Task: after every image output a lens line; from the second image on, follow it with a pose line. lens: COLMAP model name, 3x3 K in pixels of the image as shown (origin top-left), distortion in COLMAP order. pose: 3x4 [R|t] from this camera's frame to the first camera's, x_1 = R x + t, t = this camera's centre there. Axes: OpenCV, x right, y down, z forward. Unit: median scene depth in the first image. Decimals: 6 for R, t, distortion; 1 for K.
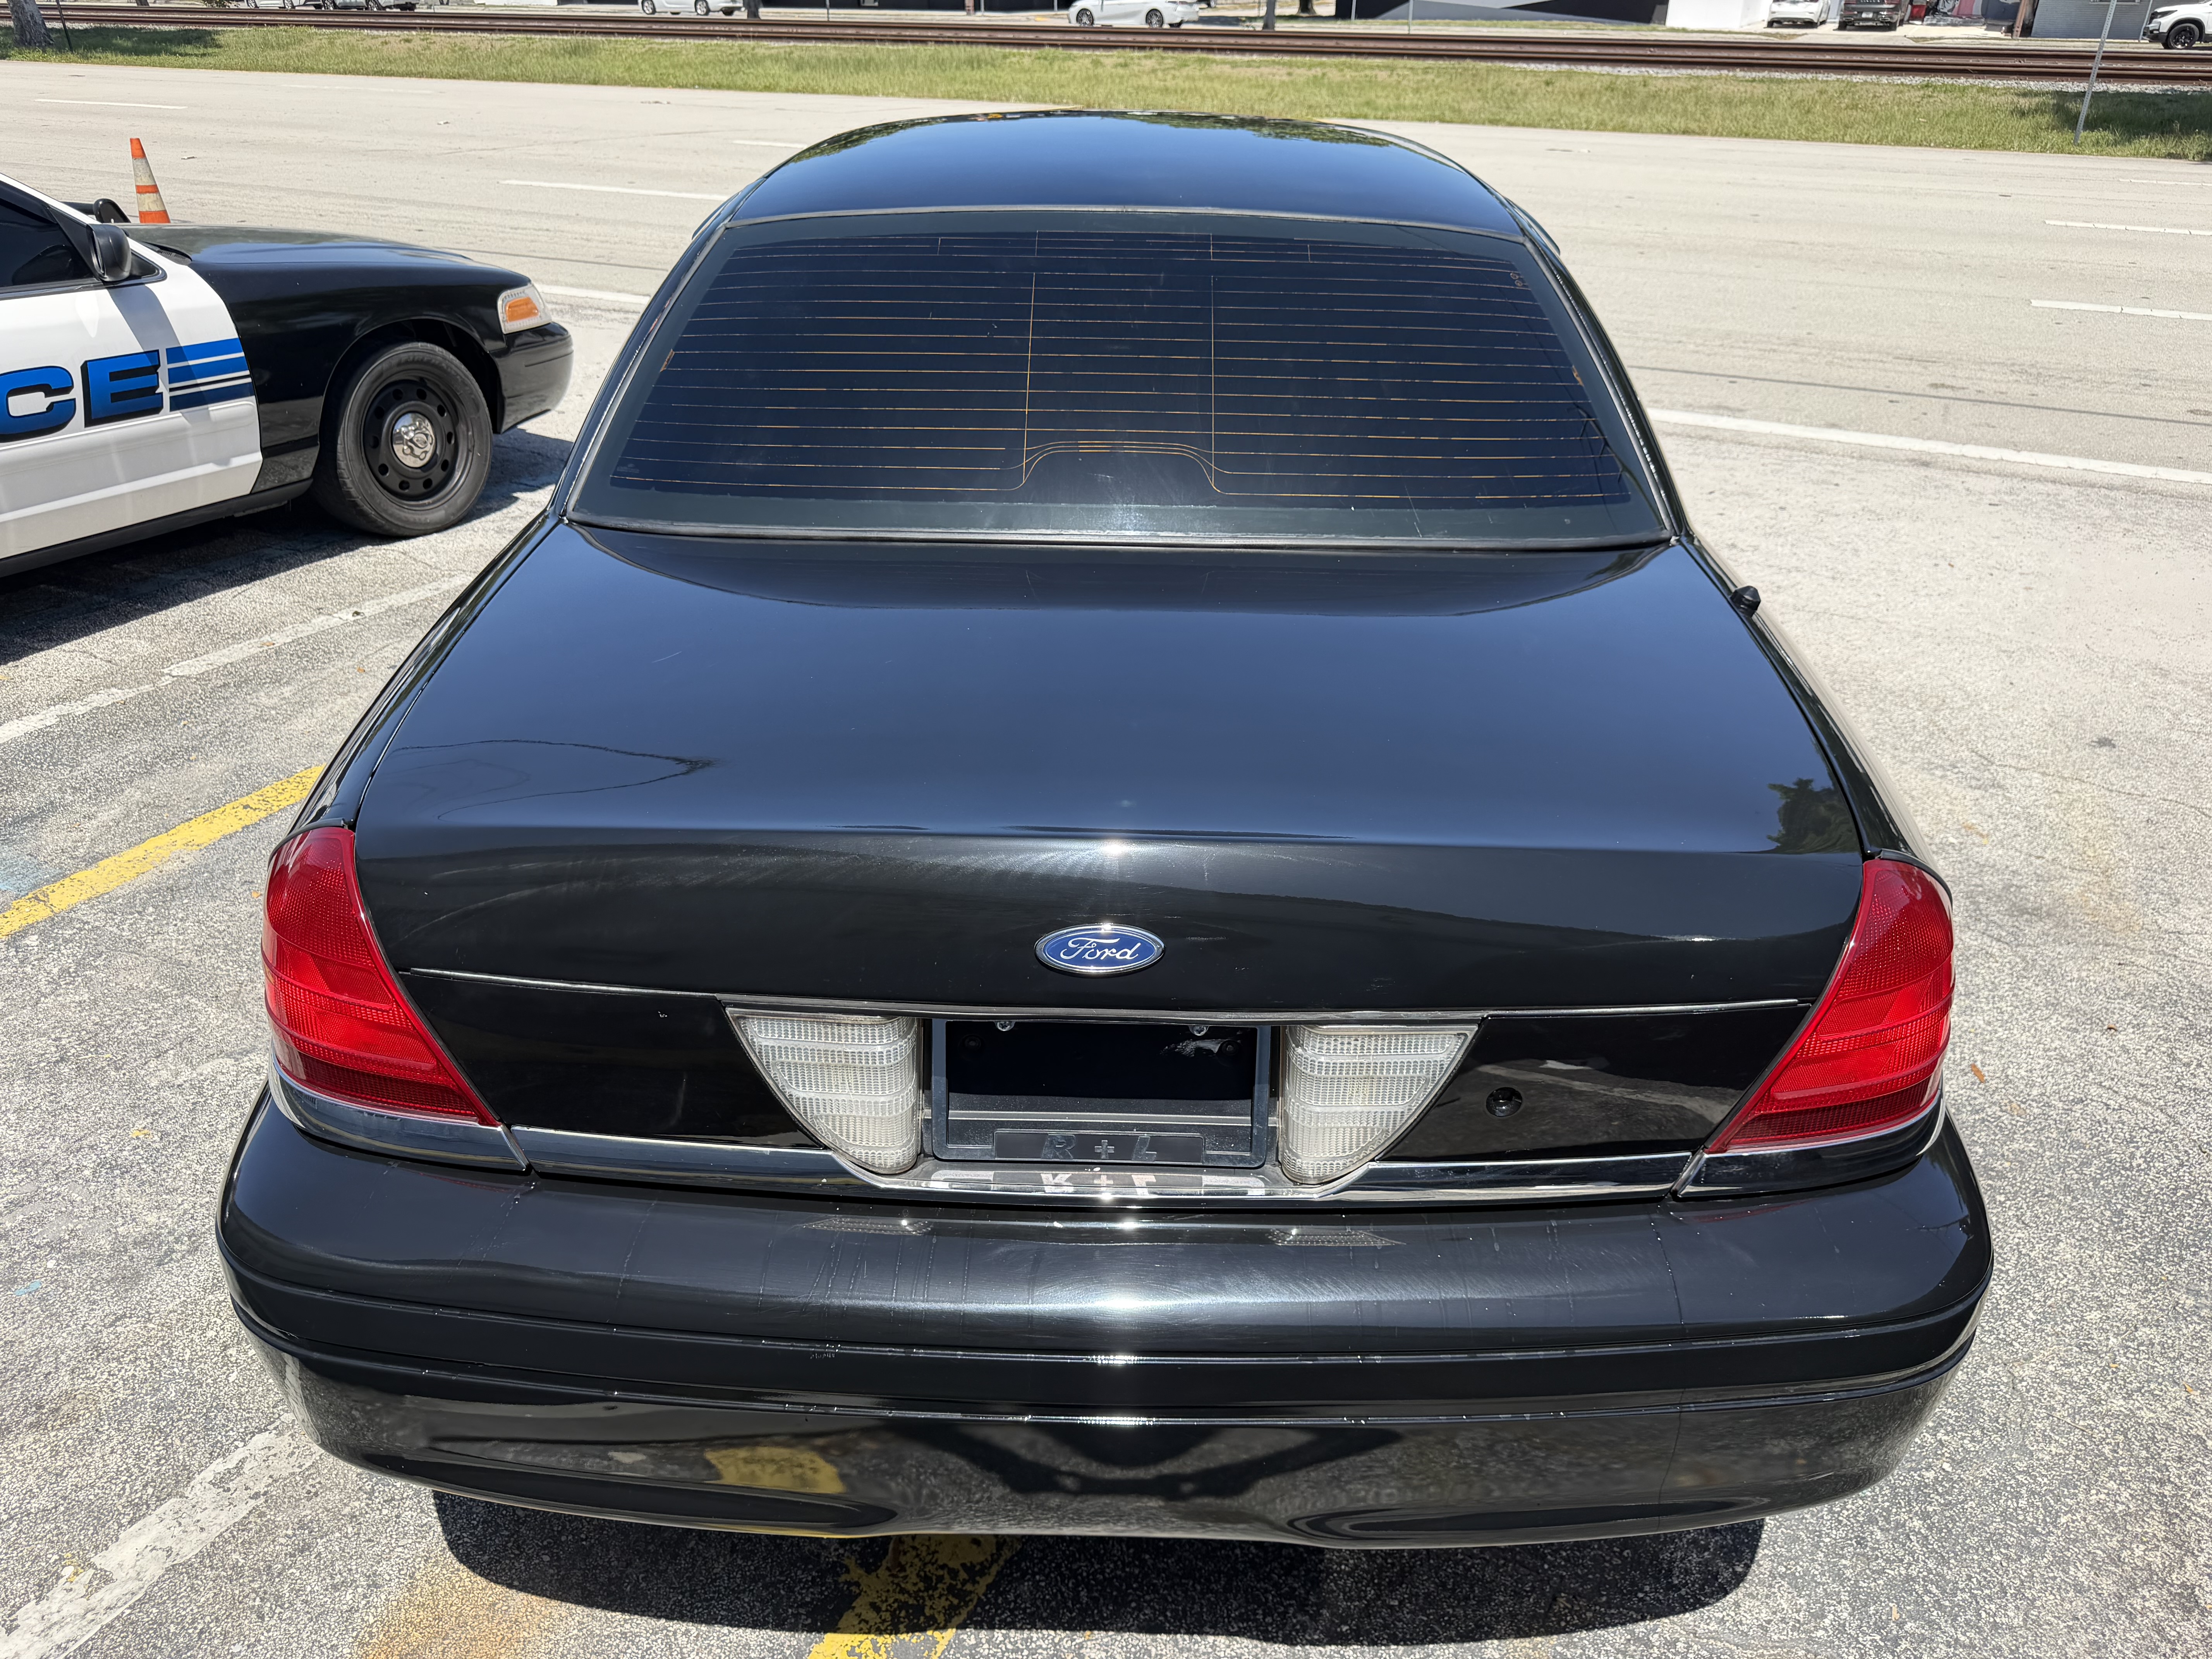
lens RADIAL K [[1547.2, 0, 1068.2], [0, 1547.2, 822.3], [0, 0, 1]] dist [0.070072, -0.096124]
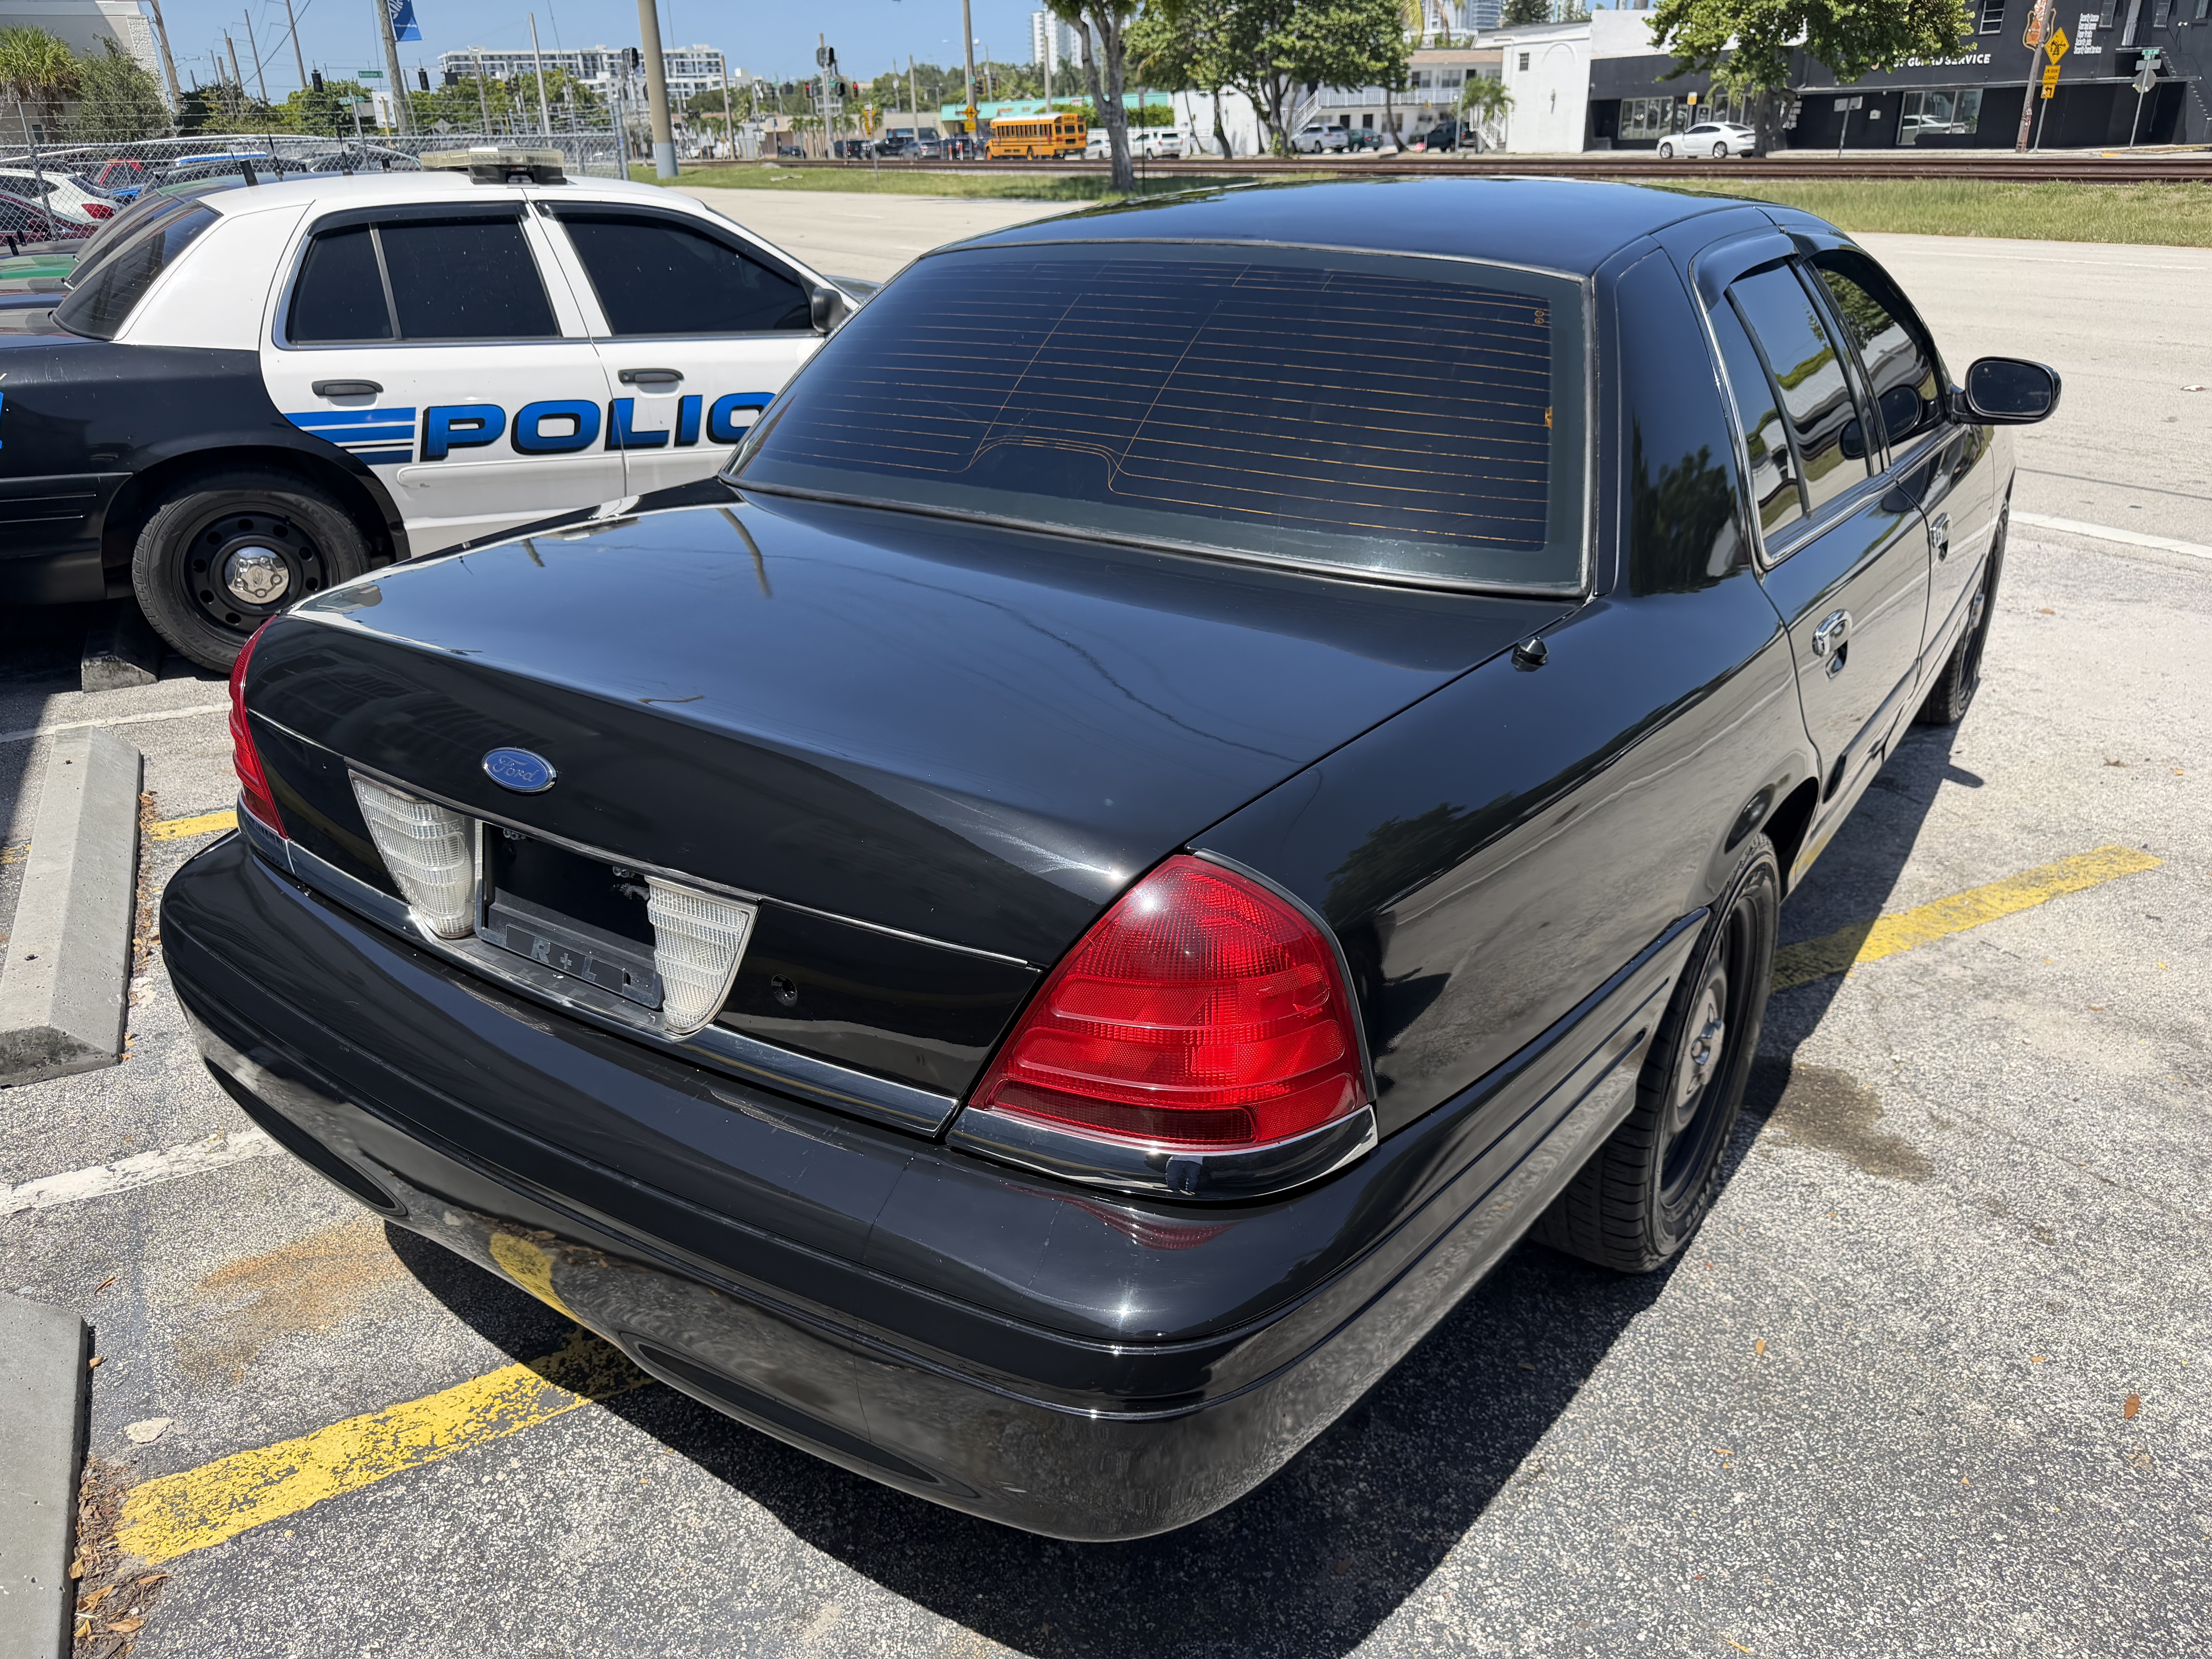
lens RADIAL K [[1532.0, 0, 1110.3], [0, 1532.0, 833.6], [0, 0, 1]] dist [0.056664, -0.059513]
pose [[0.837335, 0.198330, -0.509446, 0.748040], [-0.234110, 0.972190, -0.006309, 0.022741], [0.494027, 0.124549, 0.860479, 0.147263]]
